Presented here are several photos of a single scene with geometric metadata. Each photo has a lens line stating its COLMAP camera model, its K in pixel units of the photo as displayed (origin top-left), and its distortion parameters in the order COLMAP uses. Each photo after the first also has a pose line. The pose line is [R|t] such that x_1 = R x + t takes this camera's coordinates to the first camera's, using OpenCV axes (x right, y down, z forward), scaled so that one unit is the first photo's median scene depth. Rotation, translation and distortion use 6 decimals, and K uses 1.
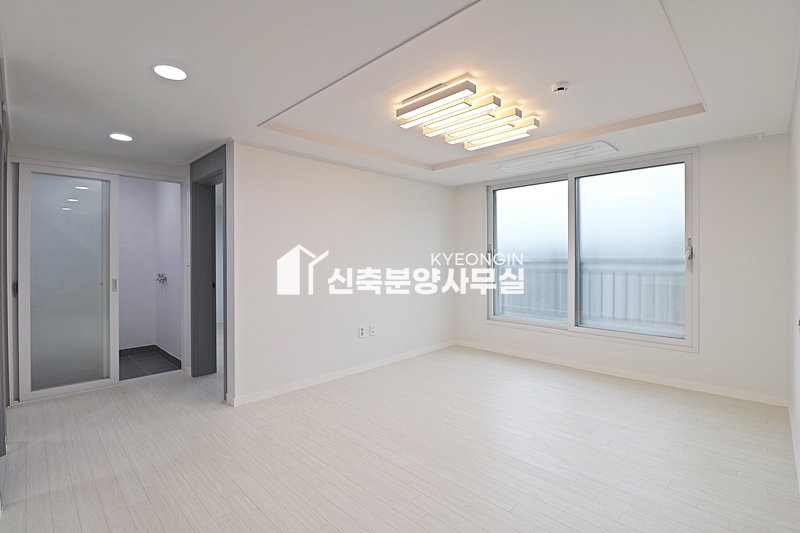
lens RADIAL K [[372.7, 0, 400.7], [0, 372.7, 259.6], [0, 0, 1]] dist [-0.004155, -0.010259]
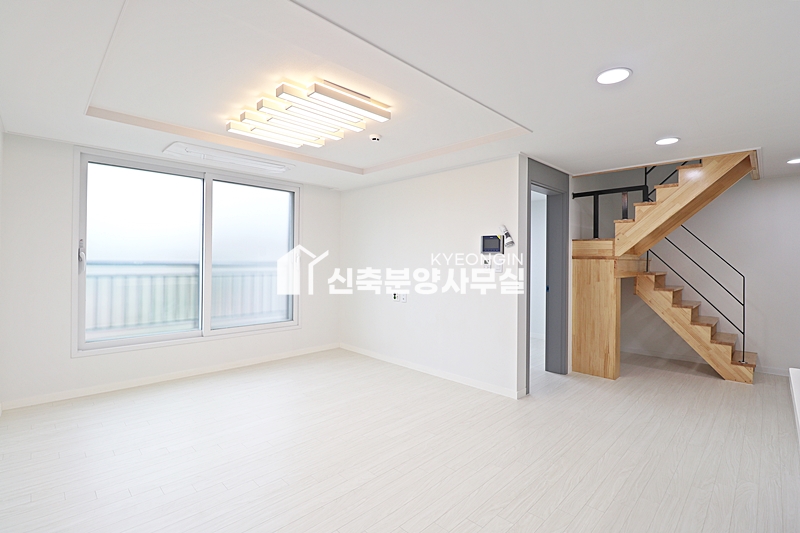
lens RADIAL K [[372.7, 0, 403.9], [0, 372.7, 261.0], [0, 0, 1]] dist [-0.004155, -0.010259]
pose [[-0.002215, 0.004997, 0.999985, -0.541676], [-0.006930, 0.999963, -0.005012, -0.002527], [-0.999974, -0.006941, -0.002181, 0.516330]]
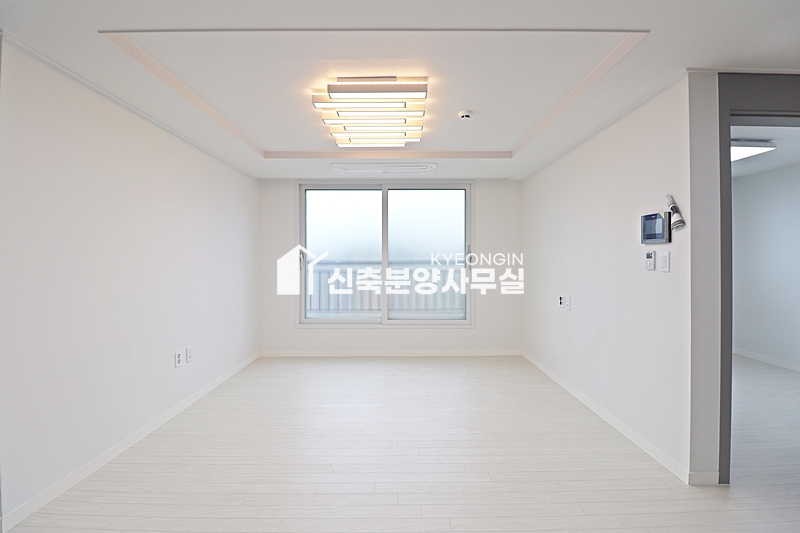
lens RADIAL K [[372.7, 0, 402.0], [0, 372.7, 261.0], [0, 0, 1]] dist [-0.004155, -0.010259]
pose [[0.705169, 0.003348, 0.709032, -0.320951], [0.000067, 0.999989, -0.004788, 0.005051], [-0.709040, 0.003424, 0.705160, 0.177475]]
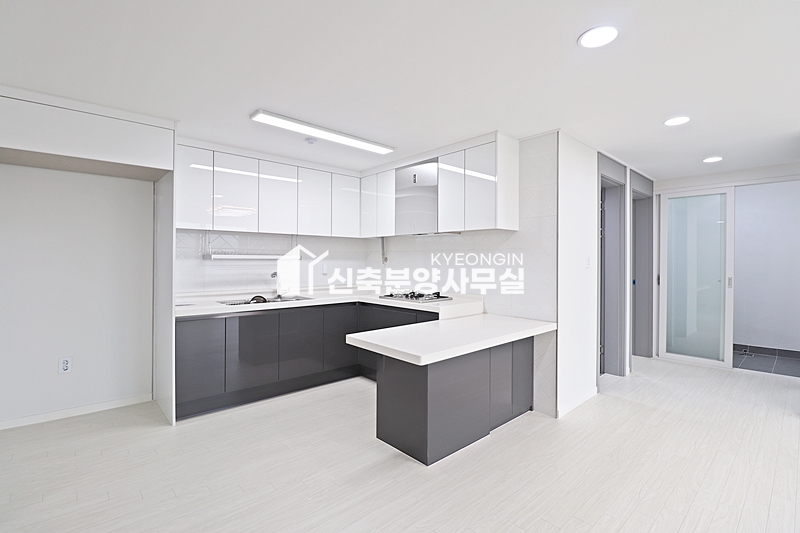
lens RADIAL K [[372.7, 0, 399.3], [0, 372.7, 260.3], [0, 0, 1]] dist [-0.004155, -0.010259]
pose [[-0.059540, 0.004240, -0.998217, 0.388884], [-0.006029, 0.999971, 0.004607, 0.000221], [0.998208, 0.006293, -0.059513, 0.038353]]
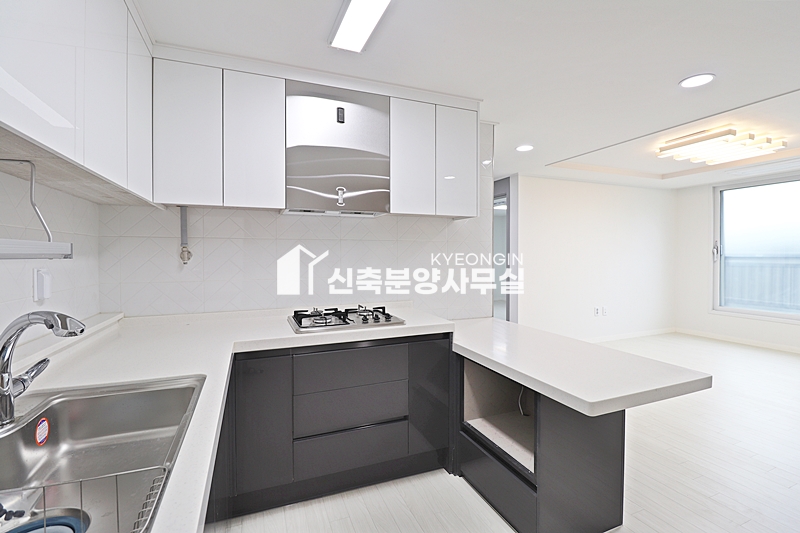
lens RADIAL K [[372.7, 0, 402.9], [0, 372.7, 259.5], [0, 0, 1]] dist [-0.004155, -0.010259]
pose [[0.923105, 0.006670, -0.384489, -0.235679], [-0.002082, 0.999922, 0.012349, 0.002823], [0.384541, -0.010599, 0.923047, -0.431471]]
